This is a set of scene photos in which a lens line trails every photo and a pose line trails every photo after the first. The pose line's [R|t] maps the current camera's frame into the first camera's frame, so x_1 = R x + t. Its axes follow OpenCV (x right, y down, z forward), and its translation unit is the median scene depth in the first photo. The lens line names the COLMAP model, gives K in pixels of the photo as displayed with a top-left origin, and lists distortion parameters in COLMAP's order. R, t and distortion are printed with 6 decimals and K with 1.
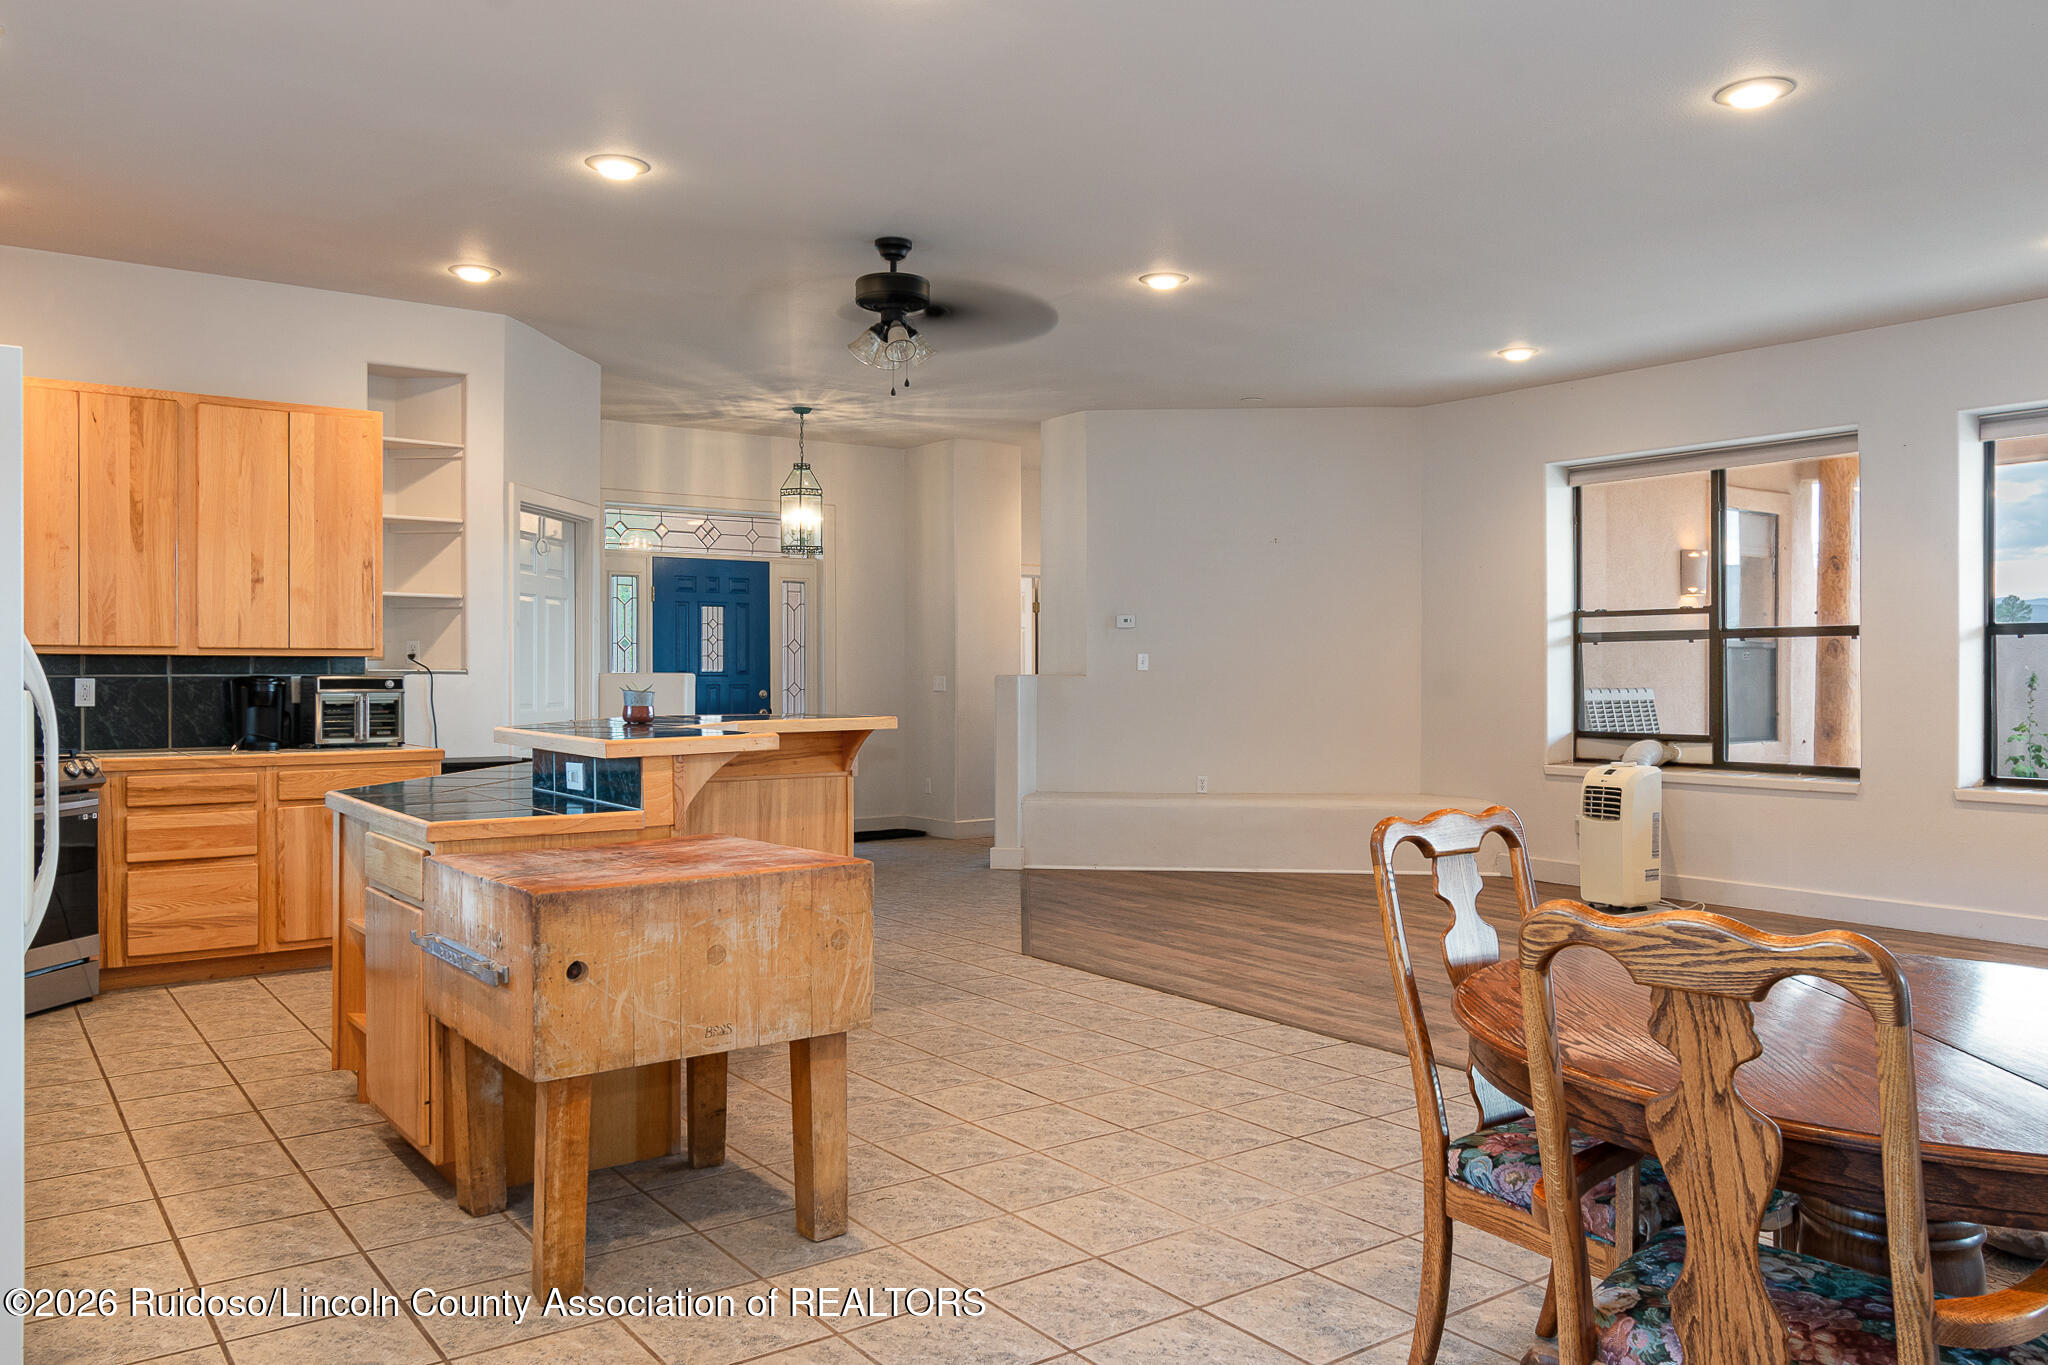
lens RADIAL K [[1457.9, 0, 1024.0], [0, 1457.9, 682.5], [0, 0, 1]] dist [-0.002501, -0.000730]
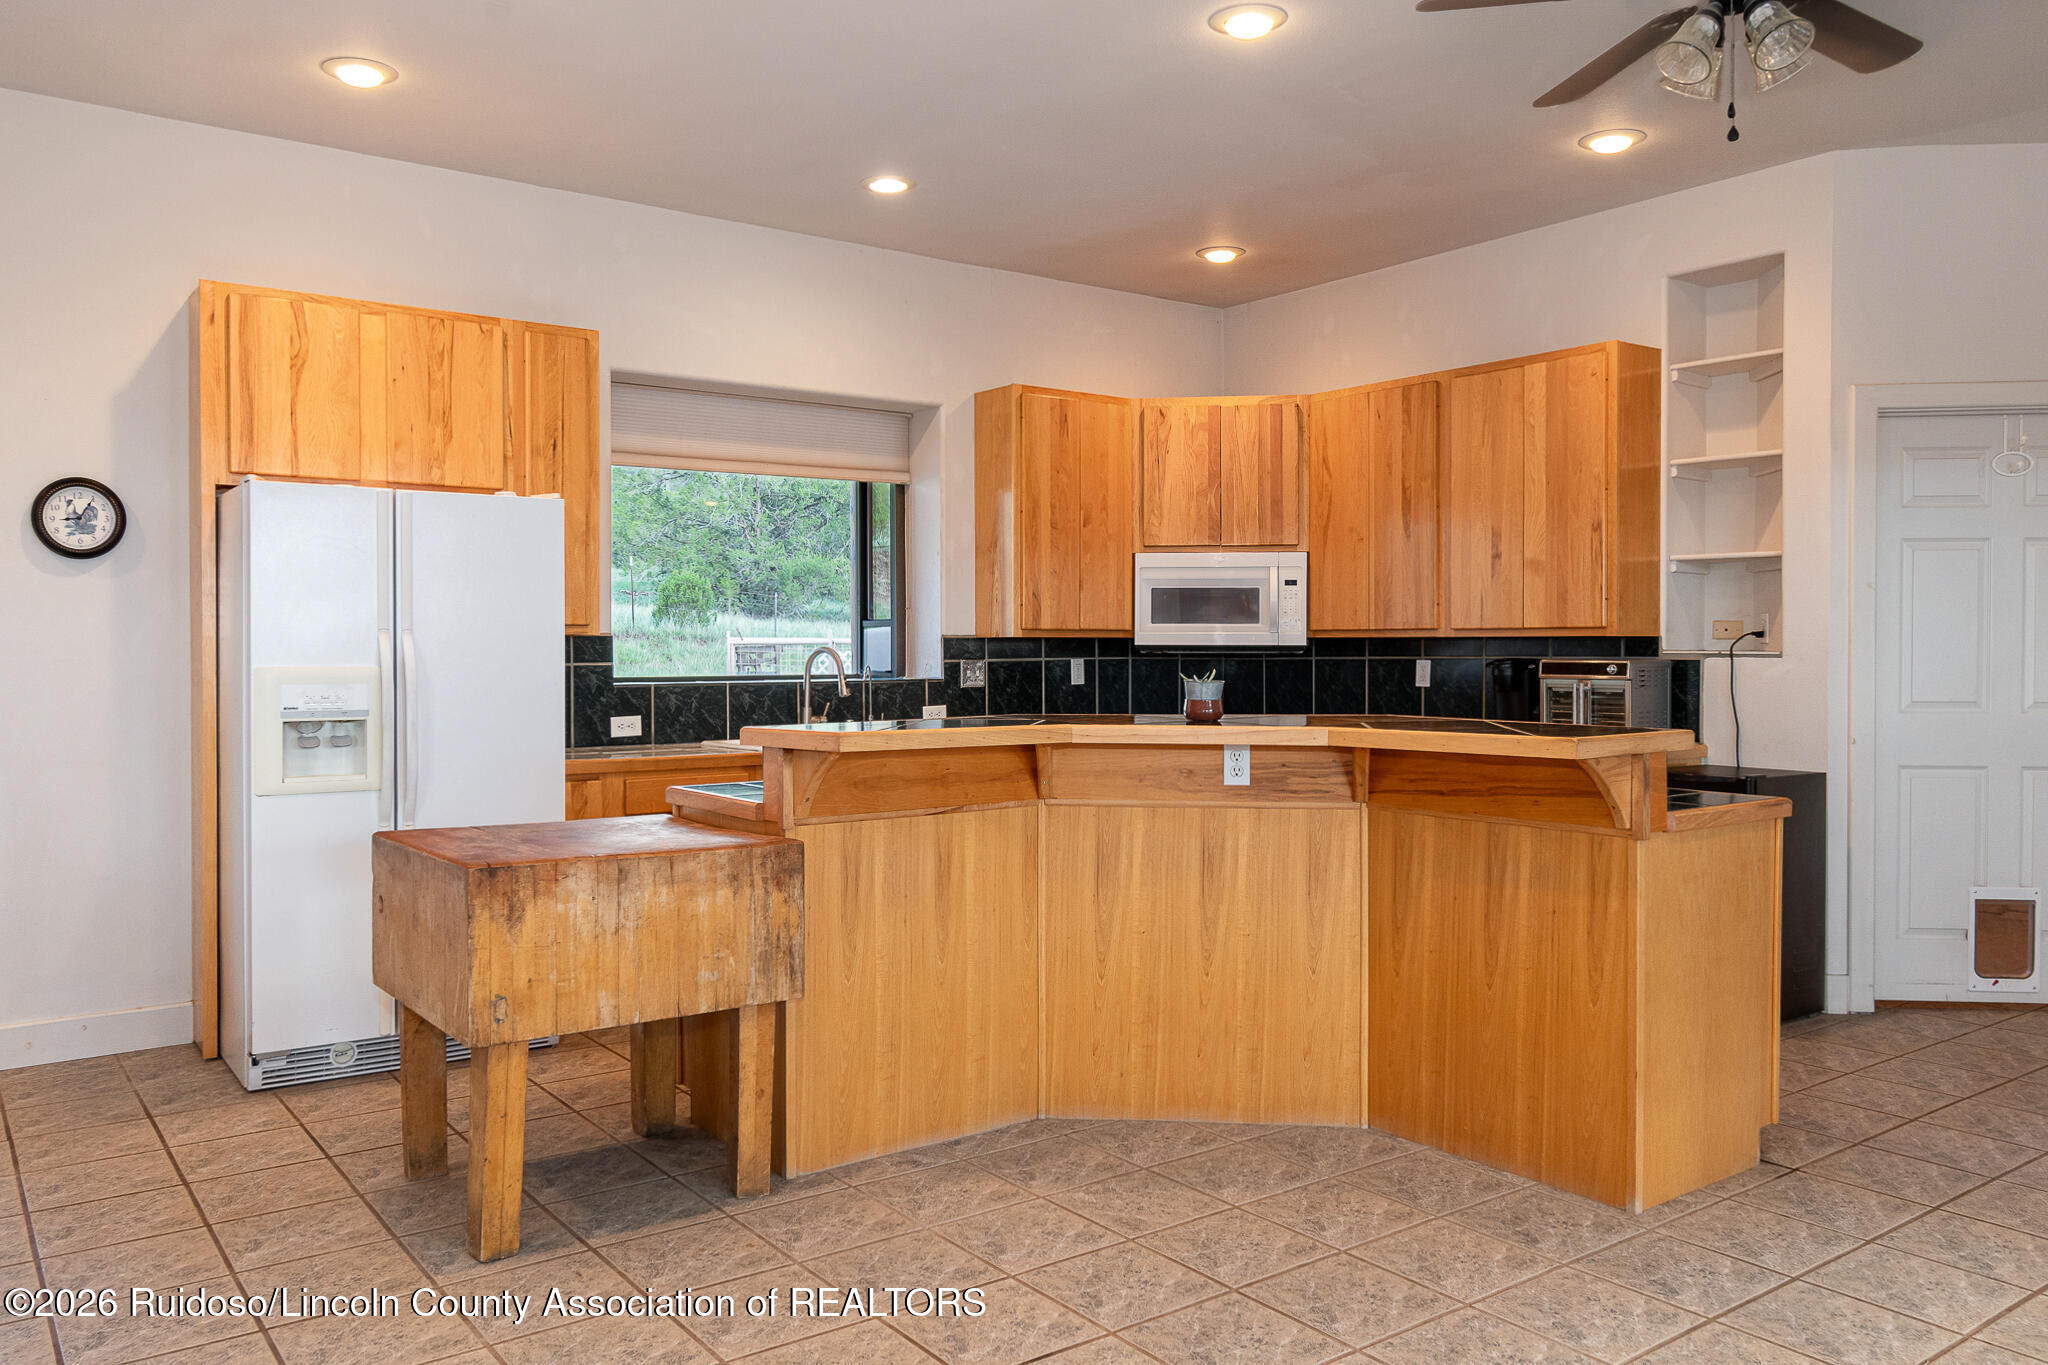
lens RADIAL K [[1503.4, 0, 1026.8], [0, 1503.4, 667.8], [0, 0, 1]] dist [0.047777, 0.000269]
pose [[-0.001510, 0.011589, -0.999932, 0.453193], [-0.011547, 0.999866, 0.011605, -0.006530], [0.999932, 0.011563, -0.001376, 0.726222]]
